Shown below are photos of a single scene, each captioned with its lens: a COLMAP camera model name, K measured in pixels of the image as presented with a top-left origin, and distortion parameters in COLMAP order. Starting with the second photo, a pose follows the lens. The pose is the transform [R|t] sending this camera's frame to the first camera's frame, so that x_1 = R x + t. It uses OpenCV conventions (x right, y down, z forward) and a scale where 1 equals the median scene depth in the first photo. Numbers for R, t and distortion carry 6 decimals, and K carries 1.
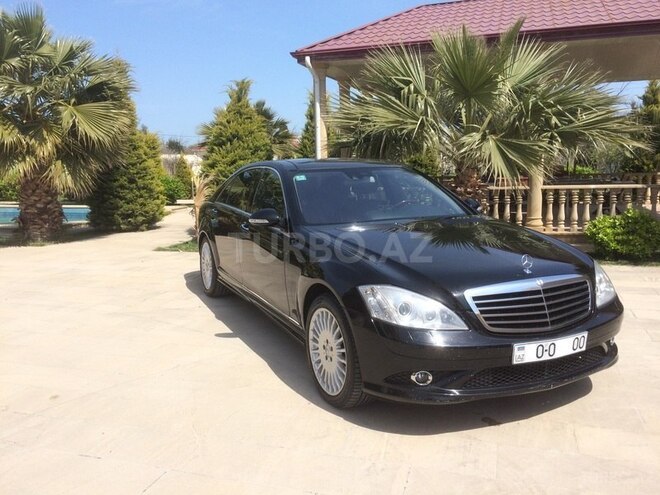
lens RADIAL K [[552.5, 0, 328.5], [0, 552.5, 249.5], [0, 0, 1]] dist [0.024110, 0.008682]
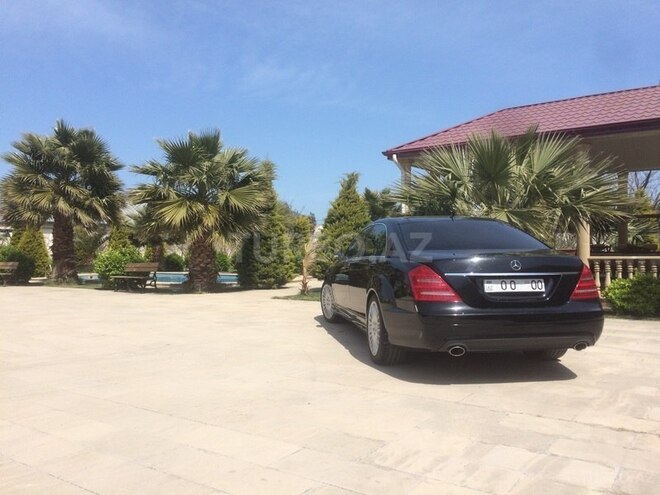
lens RADIAL K [[552.5, 0, 331.1], [0, 552.5, 247.5], [0, 0, 1]] dist [0.024110, 0.008682]
pose [[0.955724, 0.016600, -0.293797, 0.182343], [-0.063549, 0.986491, -0.150988, 0.062605], [0.287322, 0.162974, 0.943867, -0.201403]]
